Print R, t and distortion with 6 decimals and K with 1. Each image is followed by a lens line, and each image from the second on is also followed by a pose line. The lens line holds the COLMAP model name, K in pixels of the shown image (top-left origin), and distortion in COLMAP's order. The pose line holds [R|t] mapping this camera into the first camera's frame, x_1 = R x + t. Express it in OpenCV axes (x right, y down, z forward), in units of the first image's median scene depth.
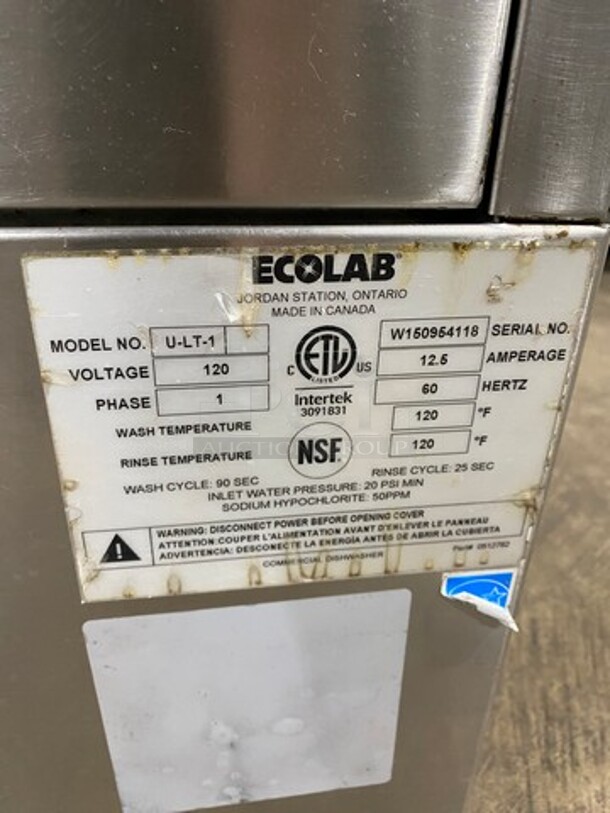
lens RADIAL K [[621.4, 0, 305.0], [0, 621.4, 406.5], [0, 0, 1]] dist [-0.000776, -0.007030]
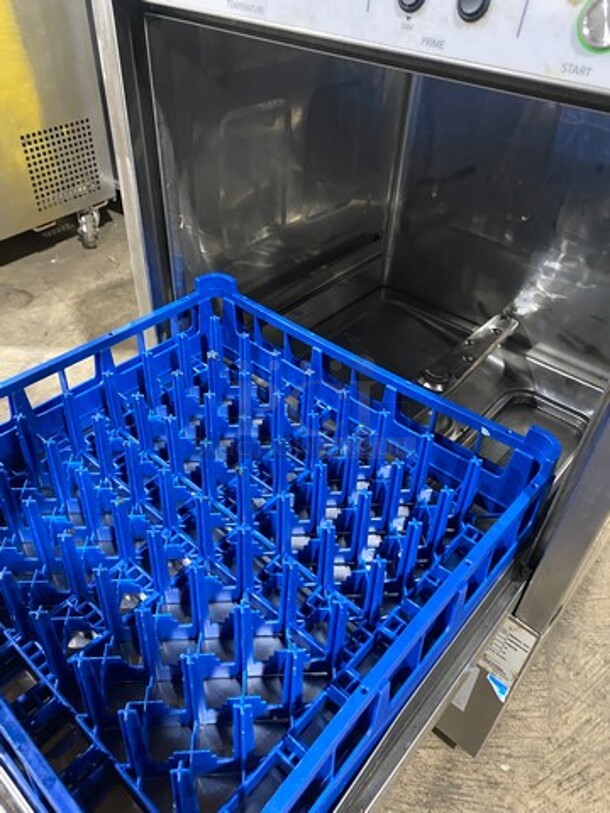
lens RADIAL K [[607.5, 0, 305.0], [0, 607.5, 406.5], [0, 0, 1]] dist [0.001522, 0.005539]
pose [[0.654366, 0.483455, -0.581444, 0.841748], [-0.376931, 0.875127, 0.303441, -1.809341], [0.655537, 0.020602, 0.754882, -2.484675]]
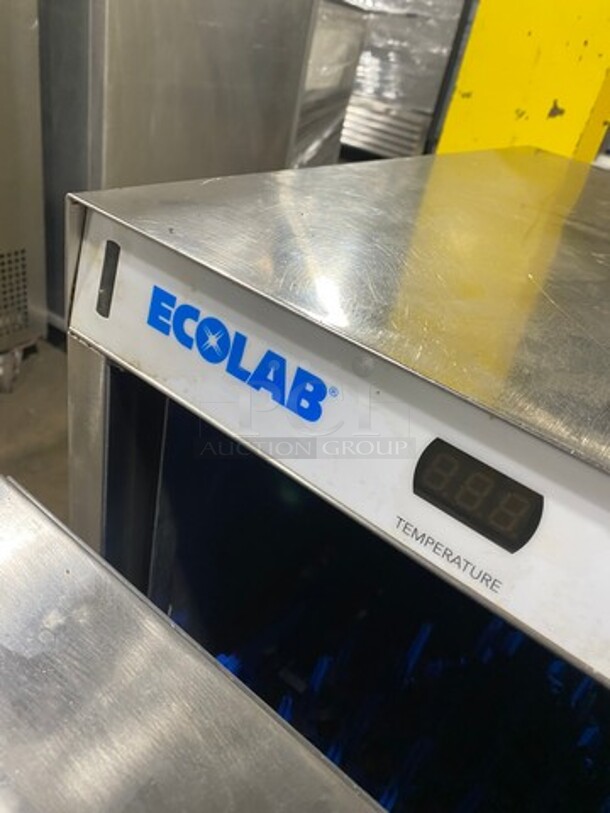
lens RADIAL K [[621.4, 0, 305.0], [0, 621.4, 406.5], [0, 0, 1]] dist [-0.000776, -0.007030]
pose [[0.689176, 0.476664, -0.545737, -1.252429], [-0.482871, 0.863675, 0.144575, -2.663077], [0.540253, 0.163883, 0.825390, -1.901113]]
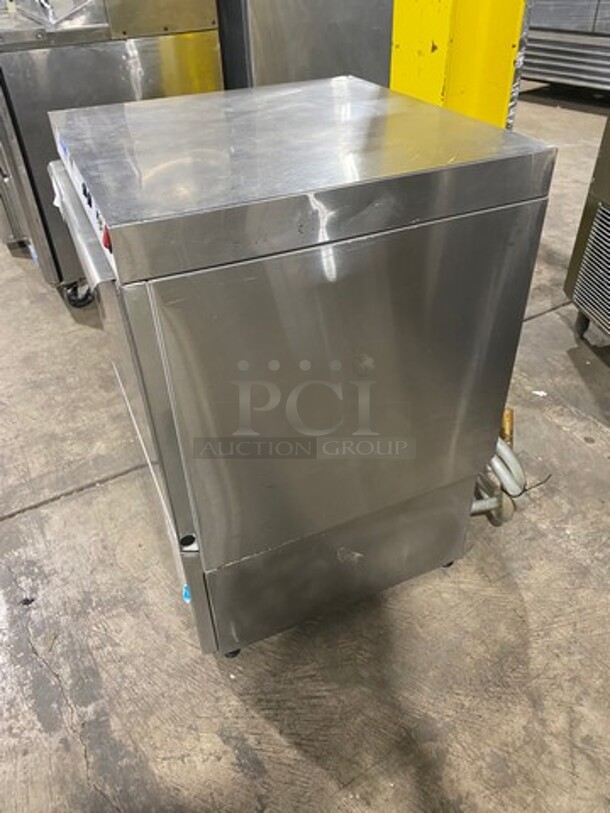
lens RADIAL K [[607.5, 0, 305.0], [0, 607.5, 406.5], [0, 0, 1]] dist [0.001522, 0.005539]
pose [[0.269490, 0.548720, -0.791380, 4.050205], [-0.424142, 0.805415, 0.414017, -3.782475], [0.864568, 0.224084, 0.449787, -0.894196]]
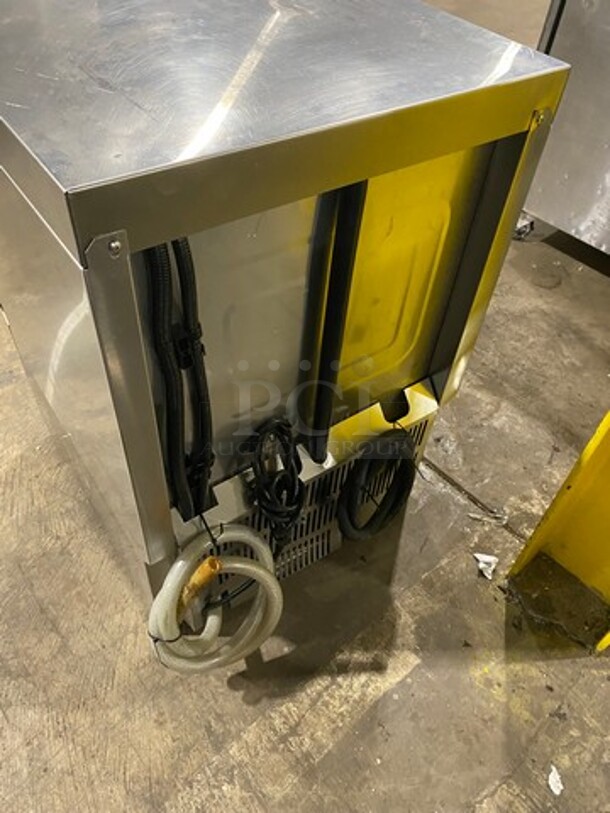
lens RADIAL K [[627.6, 0, 305.0], [0, 627.6, 406.5], [0, 0, 1]] dist [0.004838, 0.005976]
pose [[-0.880219, 0.266534, -0.392649, 0.504264], [-0.318245, 0.282248, 0.905017, -6.684447], [0.352043, 0.921572, -0.163617, 3.743476]]
